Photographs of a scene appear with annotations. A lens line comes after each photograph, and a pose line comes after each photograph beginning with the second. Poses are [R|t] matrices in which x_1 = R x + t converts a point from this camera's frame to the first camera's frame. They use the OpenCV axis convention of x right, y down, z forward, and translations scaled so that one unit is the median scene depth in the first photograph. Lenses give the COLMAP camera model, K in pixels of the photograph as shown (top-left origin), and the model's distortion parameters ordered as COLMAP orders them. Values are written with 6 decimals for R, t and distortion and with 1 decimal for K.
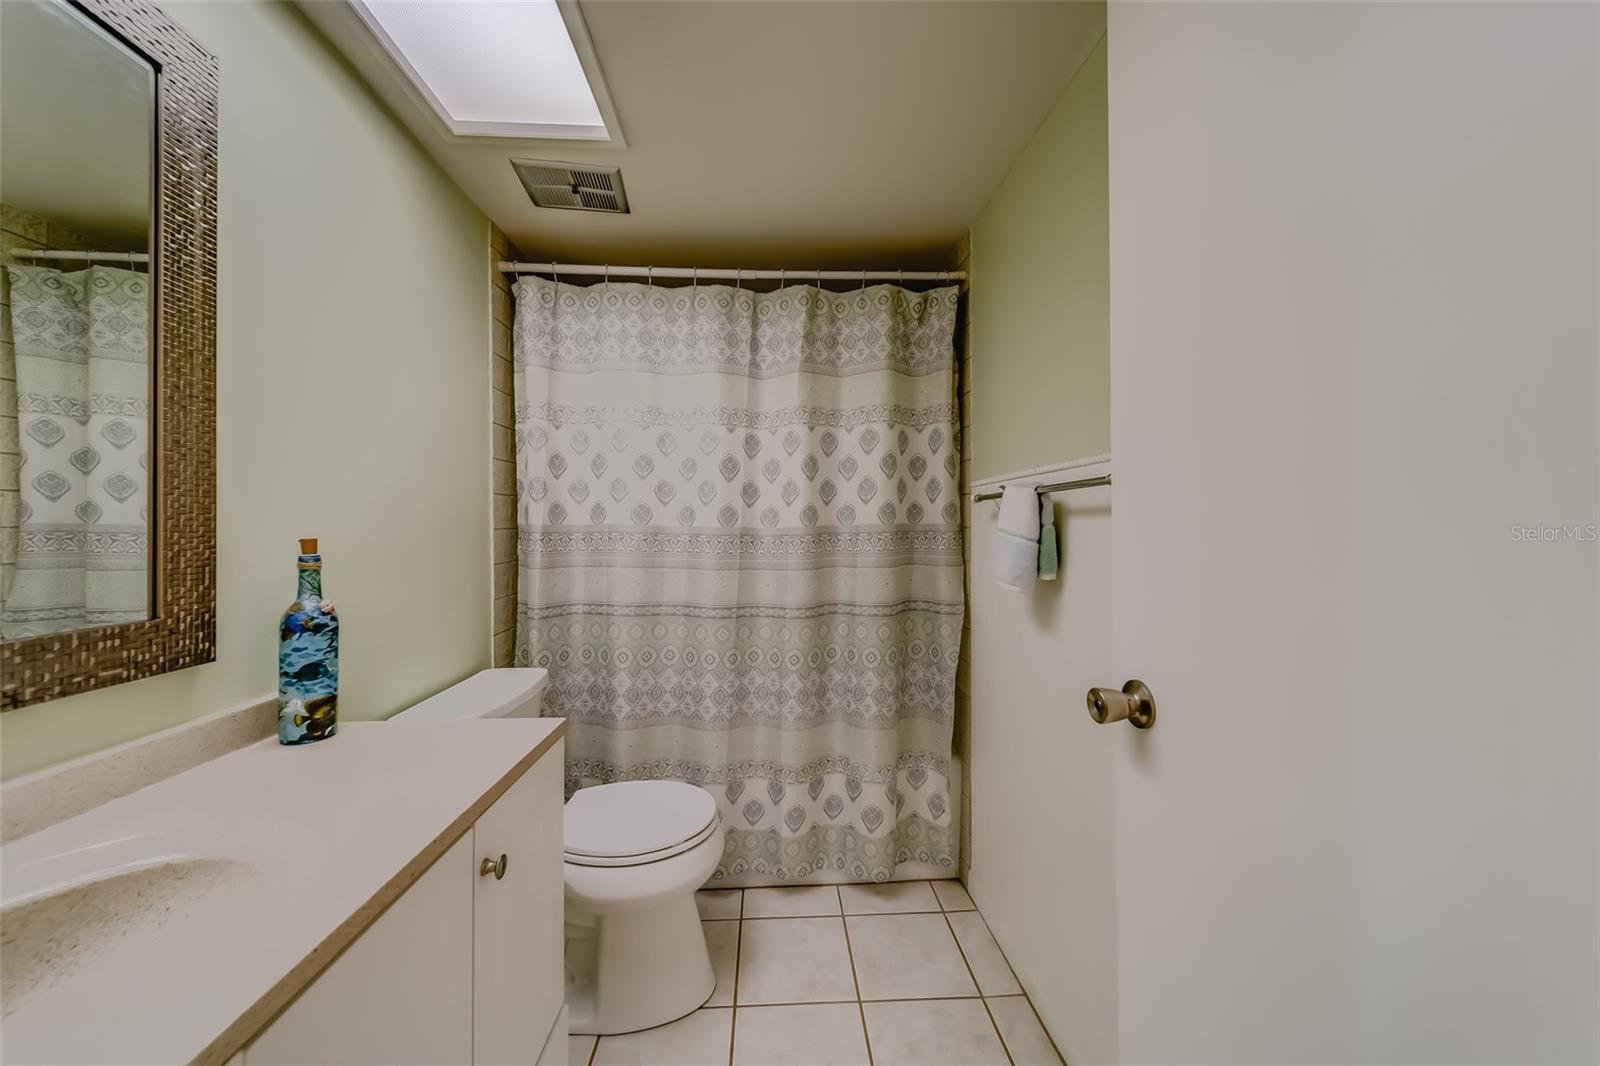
lens RADIAL K [[573.1, 0, 800.0], [0, 573.1, 533.0], [0, 0, 1]] dist [0.007173, -0.000315]
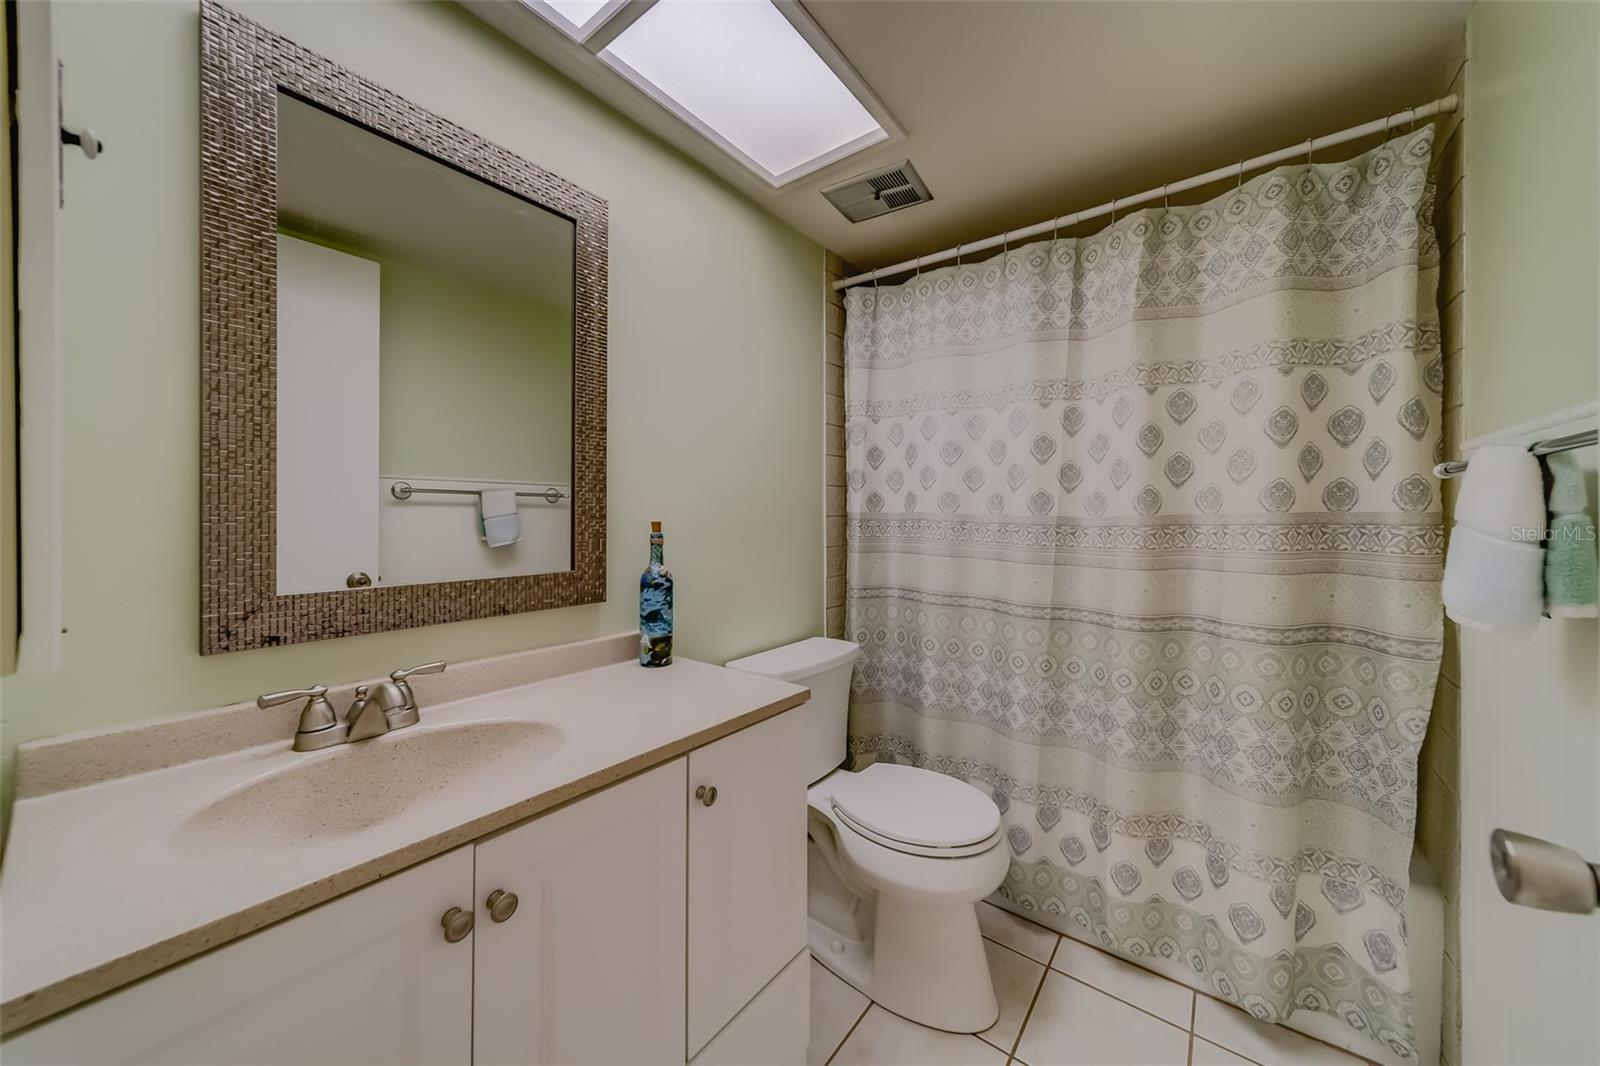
lens RADIAL K [[573.6, 0, 798.3], [0, 573.6, 523.0], [0, 0, 1]] dist [0.007629, -0.000197]
pose [[0.760116, 0.013799, -0.649640, 0.164001], [-0.012631, 0.999899, 0.006460, 0.000080], [0.649664, 0.003296, 0.760214, 0.087129]]
